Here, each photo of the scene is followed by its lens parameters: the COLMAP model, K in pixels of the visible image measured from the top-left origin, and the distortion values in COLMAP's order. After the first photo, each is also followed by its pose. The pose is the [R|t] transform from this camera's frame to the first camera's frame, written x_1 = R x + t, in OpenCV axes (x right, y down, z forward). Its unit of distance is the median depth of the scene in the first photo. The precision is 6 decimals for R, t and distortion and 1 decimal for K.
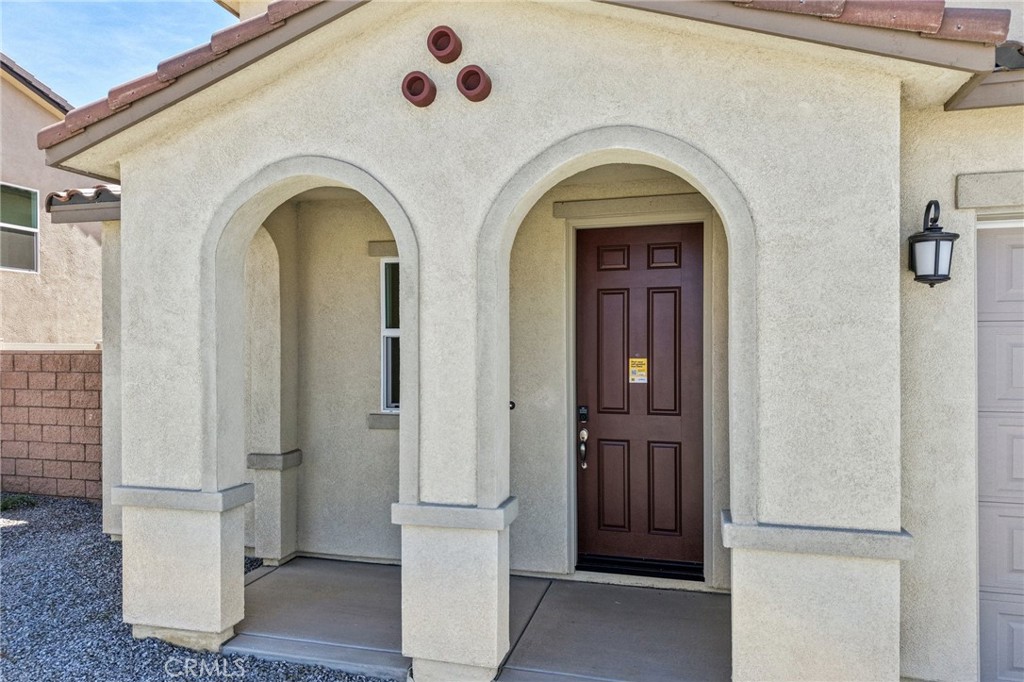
lens RADIAL K [[686.5, 0, 510.4], [0, 686.5, 350.4], [0, 0, 1]] dist [0.023995, -0.027306]
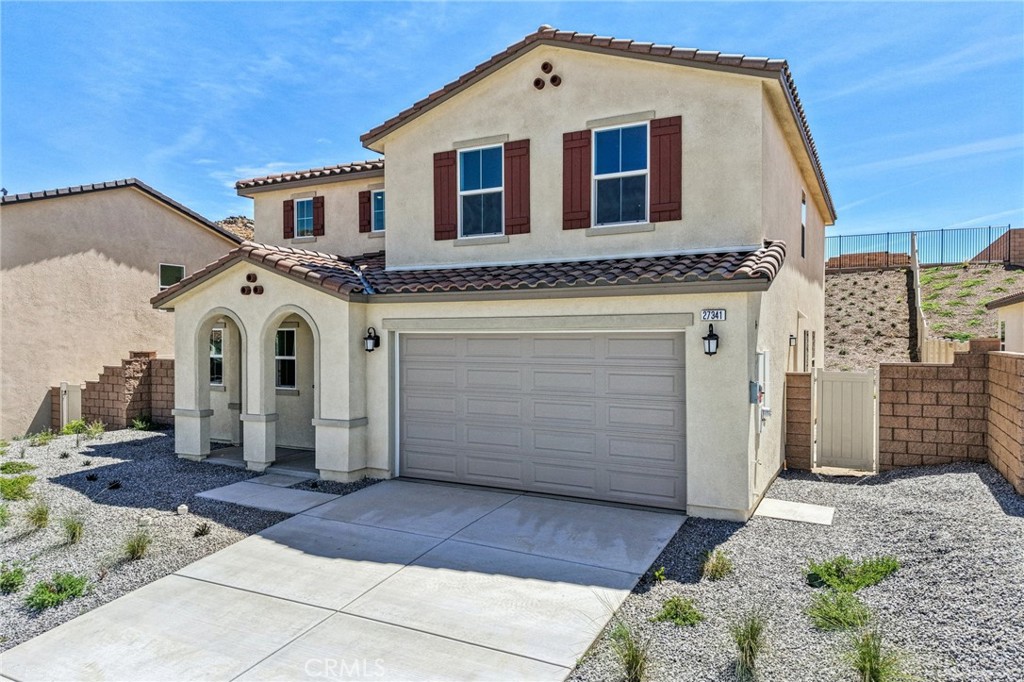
lens RADIAL K [[686.5, 0, 518.0], [0, 686.5, 345.1], [0, 0, 1]] dist [0.023995, -0.027306]
pose [[0.979248, 0.005671, -0.202585, 1.647364], [-0.004865, 0.999978, 0.004479, -0.119050], [0.202606, -0.003400, 0.979255, -1.803492]]
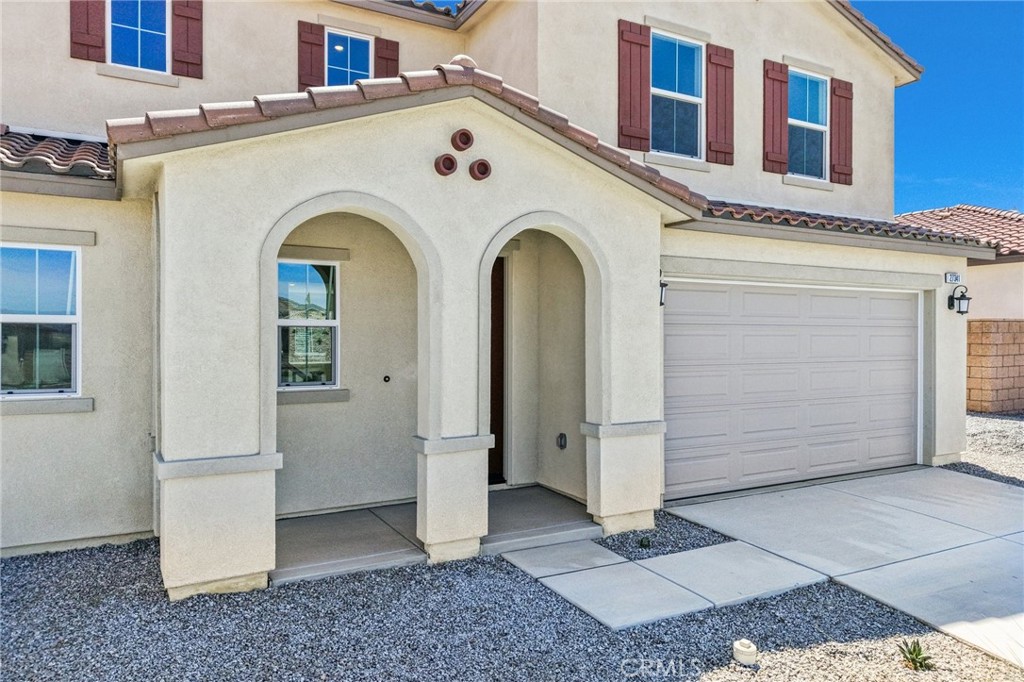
lens RADIAL K [[686.5, 0, 513.7], [0, 686.5, 337.1], [0, 0, 1]] dist [0.023995, -0.027306]
pose [[0.708216, 0.001771, 0.705993, -0.975812], [0.000726, 0.999995, -0.003236, 0.004893], [-0.705995, 0.002804, 0.708211, -0.157966]]
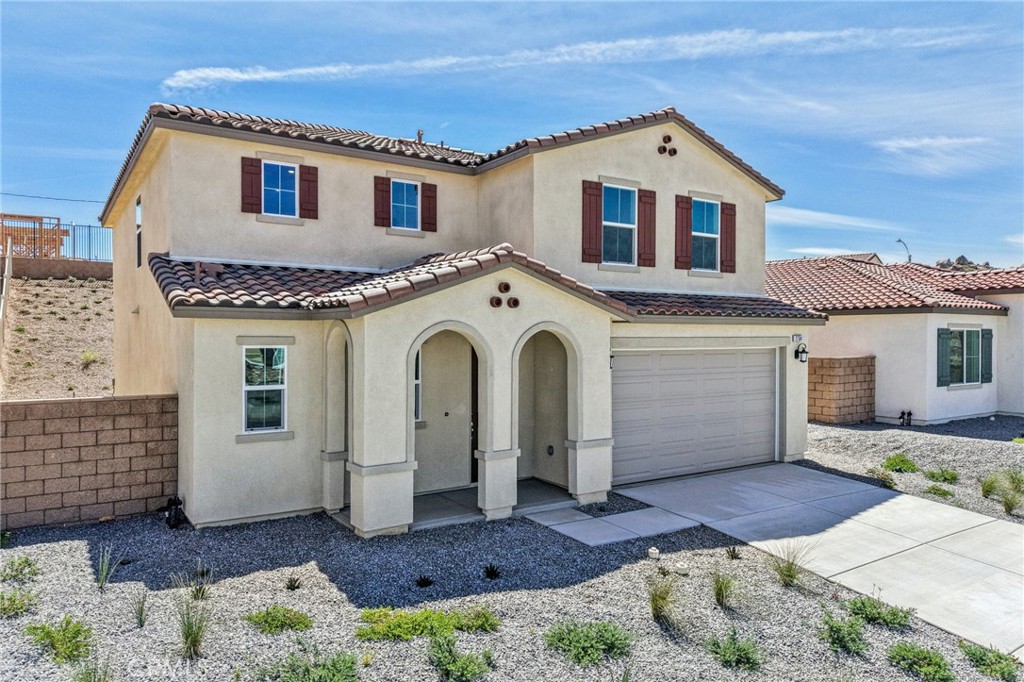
lens RADIAL K [[686.5, 0, 511.3], [0, 686.5, 340.3], [0, 0, 1]] dist [0.023995, -0.027306]
pose [[0.647437, -0.001363, 0.762117, -1.955297], [0.001455, 0.999999, 0.000552, -0.201084], [-0.762117, 0.000752, 0.647439, -0.740808]]
